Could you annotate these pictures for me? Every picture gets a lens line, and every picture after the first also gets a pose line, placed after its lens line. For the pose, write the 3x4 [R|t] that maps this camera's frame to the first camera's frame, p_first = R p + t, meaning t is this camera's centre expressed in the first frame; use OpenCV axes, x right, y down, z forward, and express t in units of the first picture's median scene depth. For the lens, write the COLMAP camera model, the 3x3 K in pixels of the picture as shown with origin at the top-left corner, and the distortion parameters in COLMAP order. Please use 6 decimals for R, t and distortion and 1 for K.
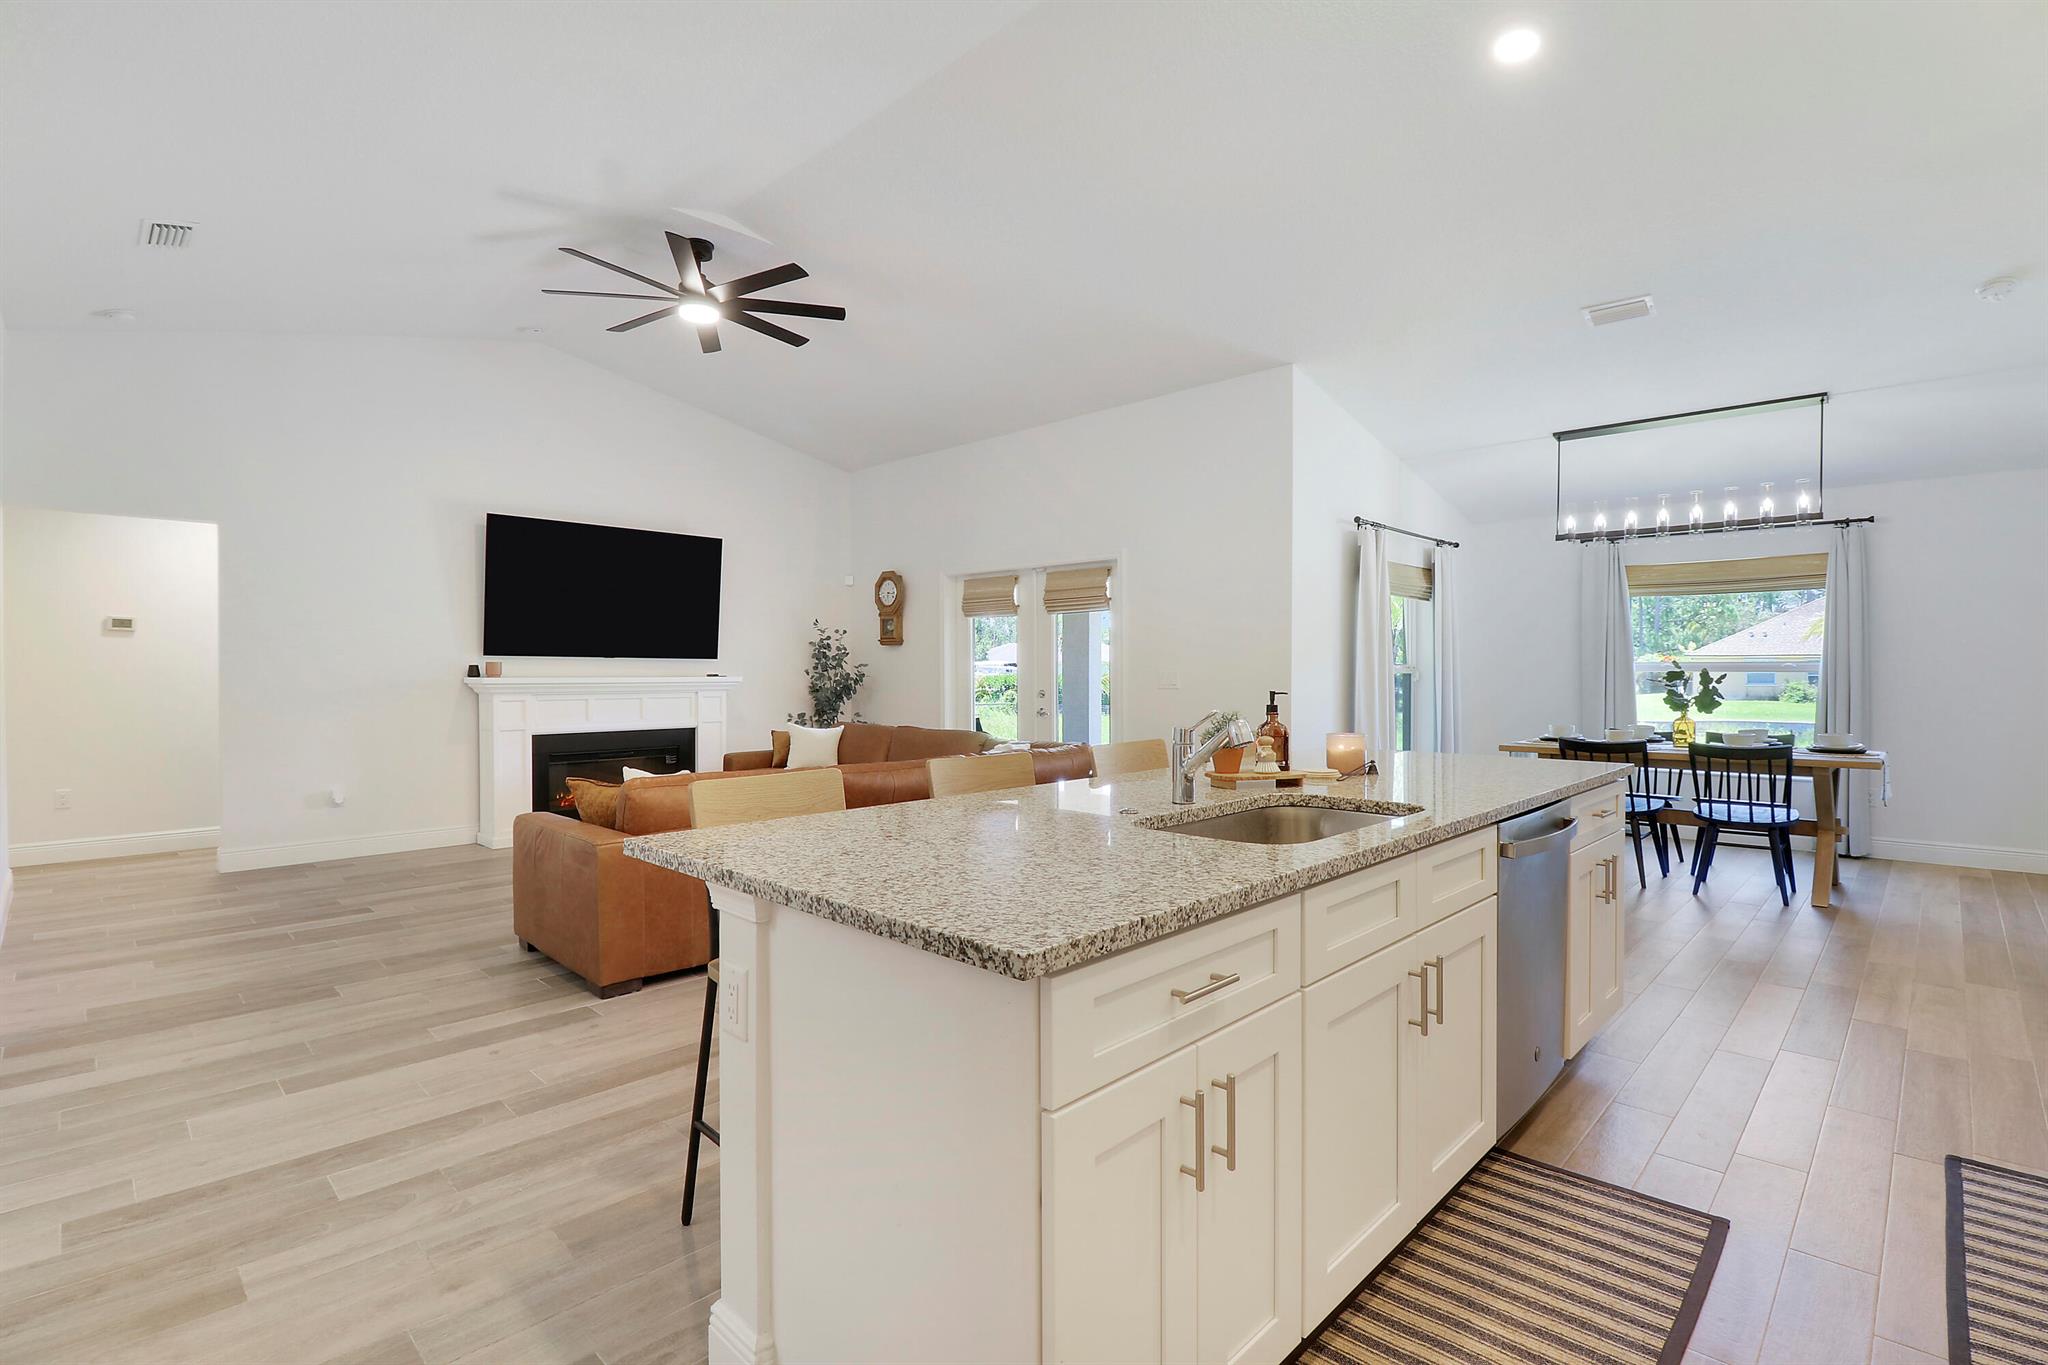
lens RADIAL K [[937.3, 0, 1026.9], [0, 937.3, 689.2], [0, 0, 1]] dist [-0.014315, -0.002645]
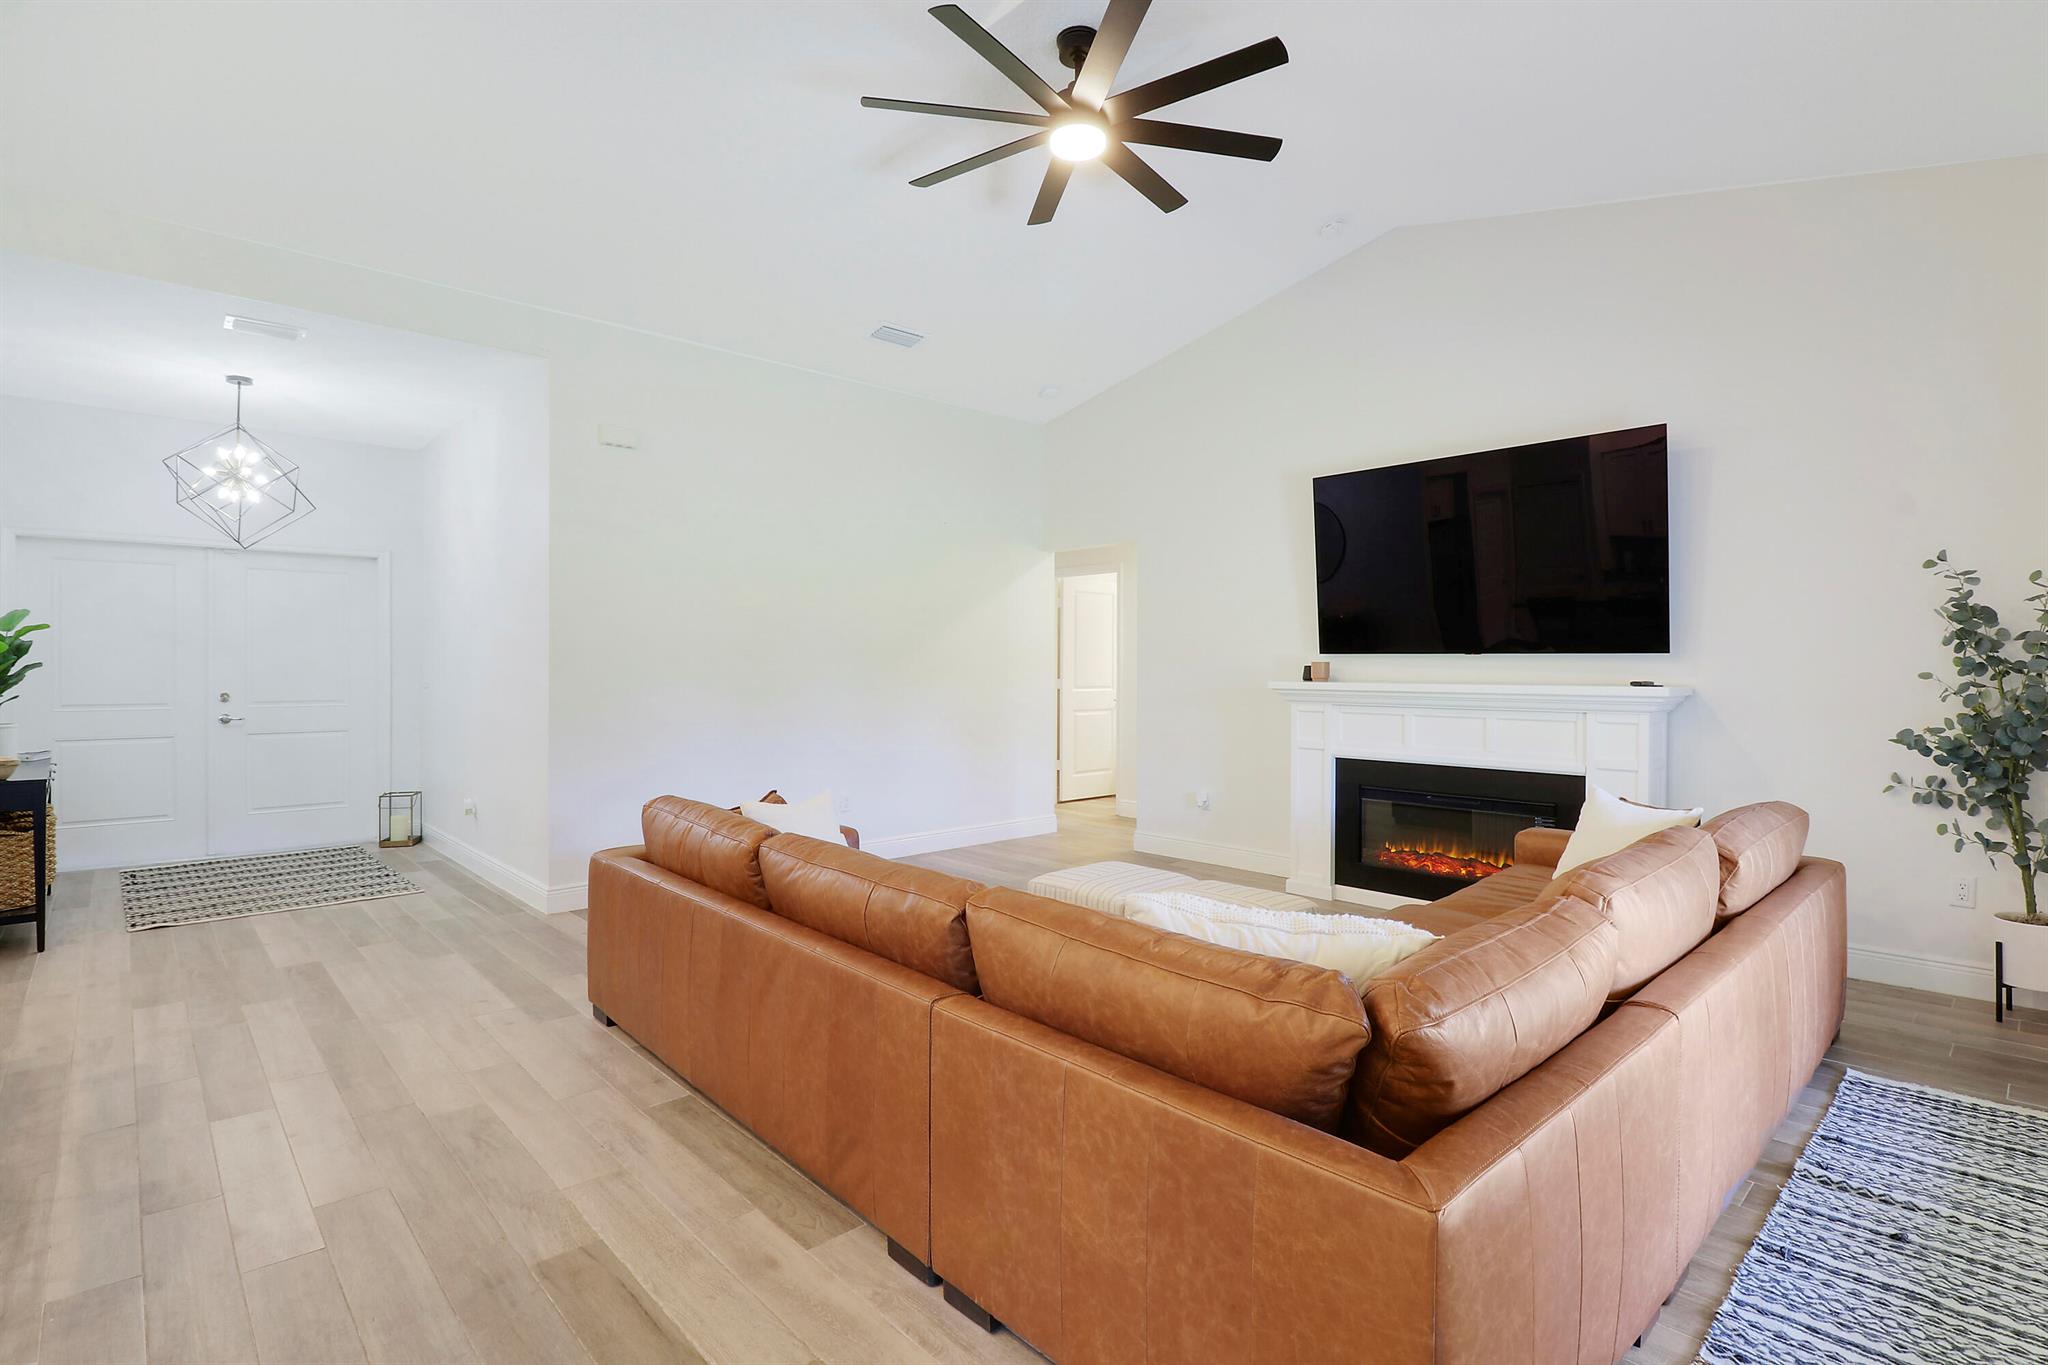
lens RADIAL K [[983.3, 0, 1034.4], [0, 983.3, 682.9], [0, 0, 1]] dist [-0.008315, -0.008989]
pose [[-0.039165, 0.015476, -0.999113, 0.254633], [-0.022653, 0.999609, 0.016372, -0.017468], [0.998976, 0.023274, -0.038799, 0.724408]]
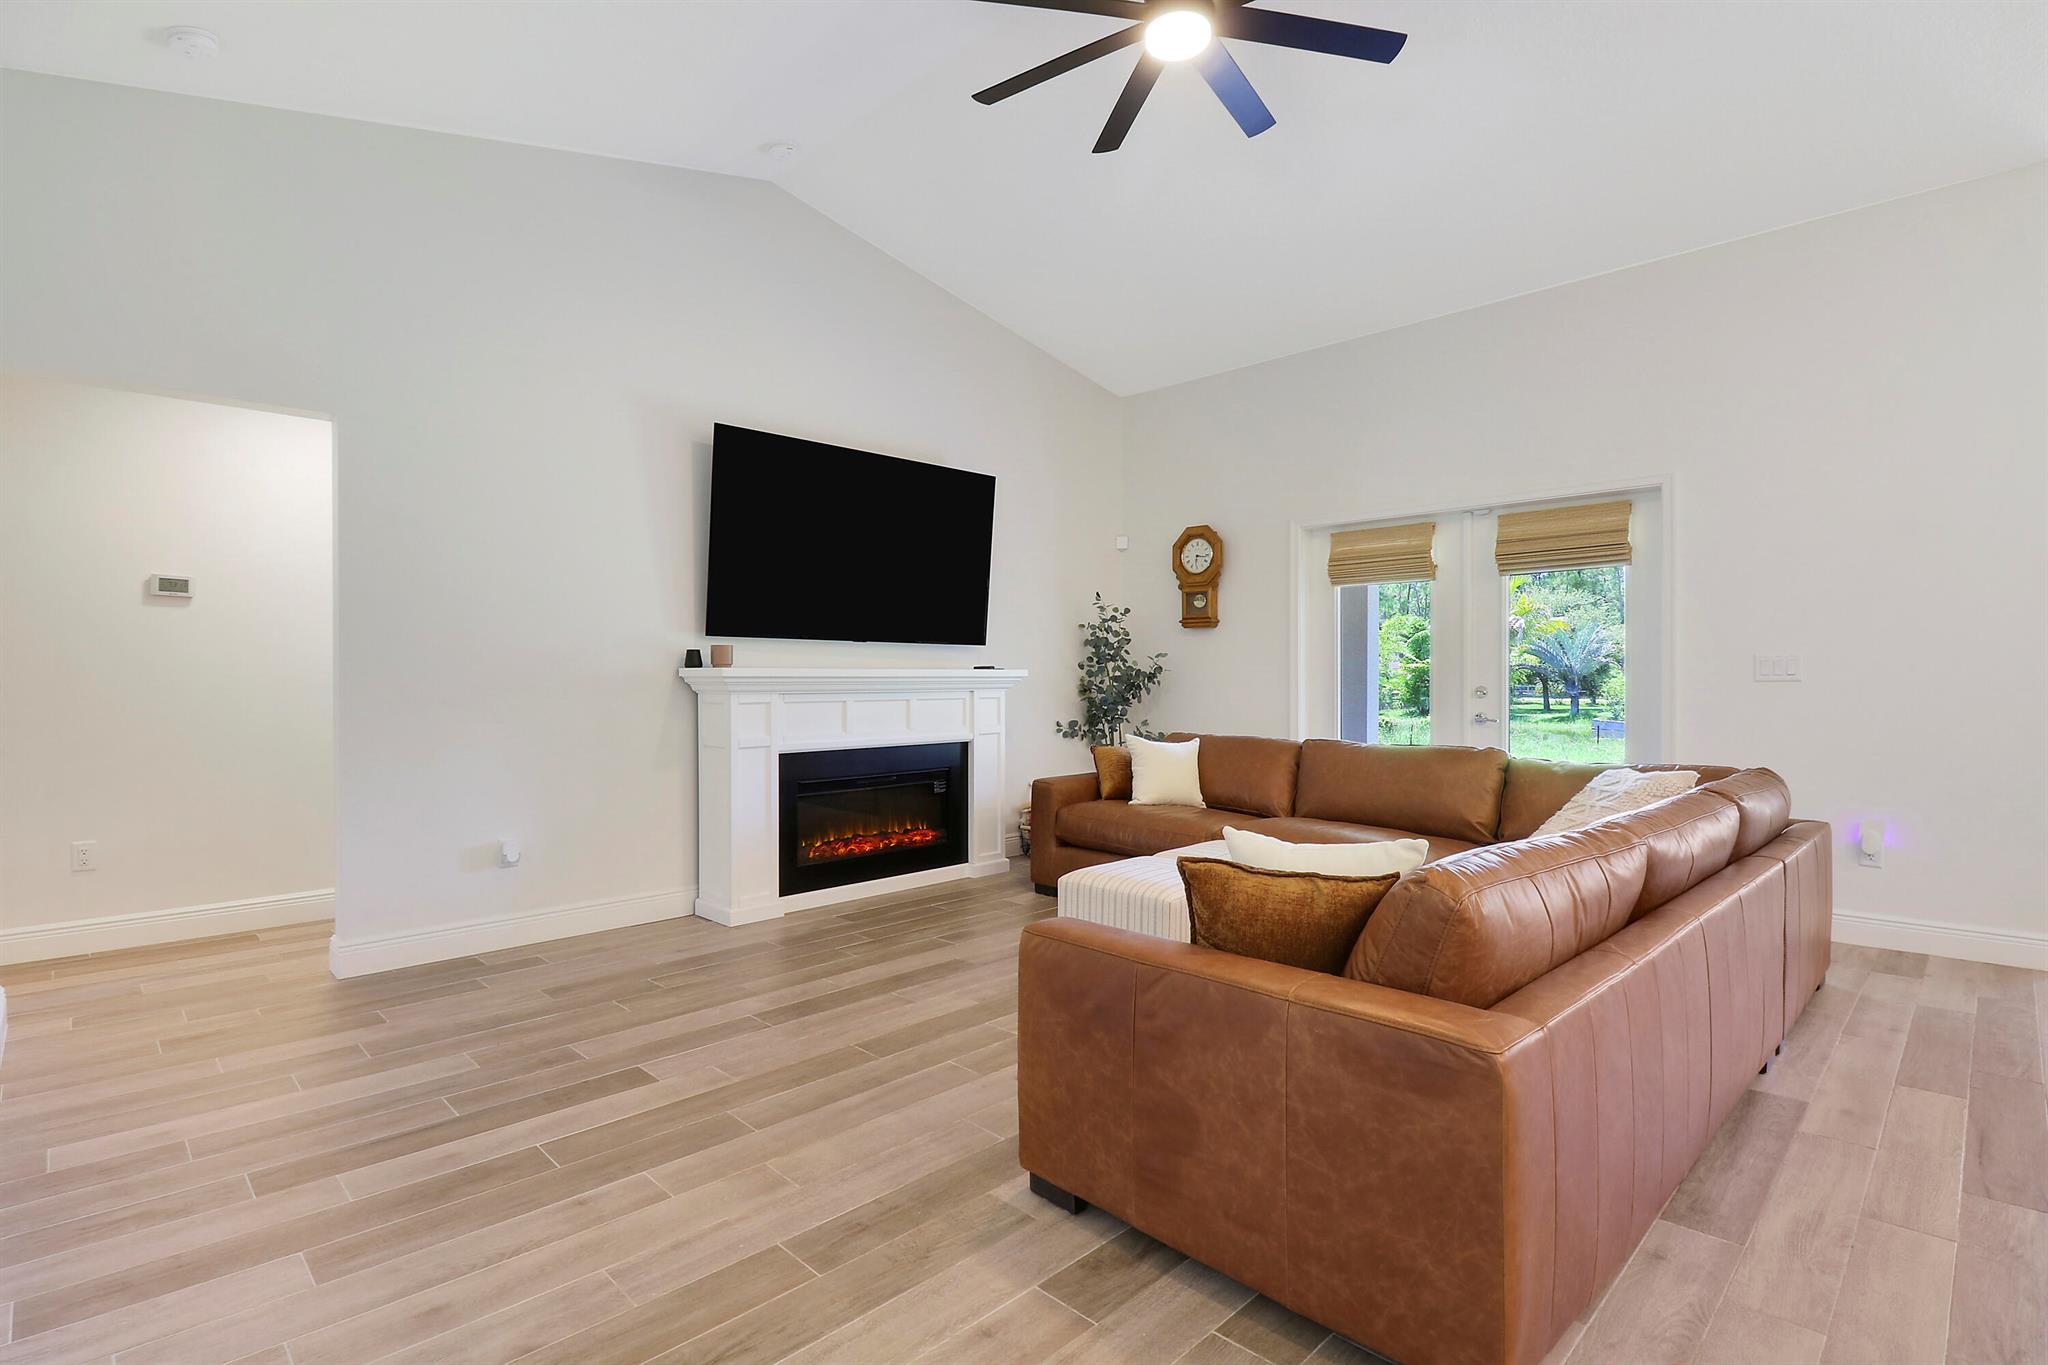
lens RADIAL K [[960.0, 0, 1018.2], [0, 960.0, 690.7], [0, 0, 1]] dist [-0.002034, -0.008761]
pose [[0.999749, -0.002490, -0.022272, -0.316153], [0.002329, 0.999971, -0.007253, 0.008579], [0.022290, 0.007199, 0.999726, 0.290116]]
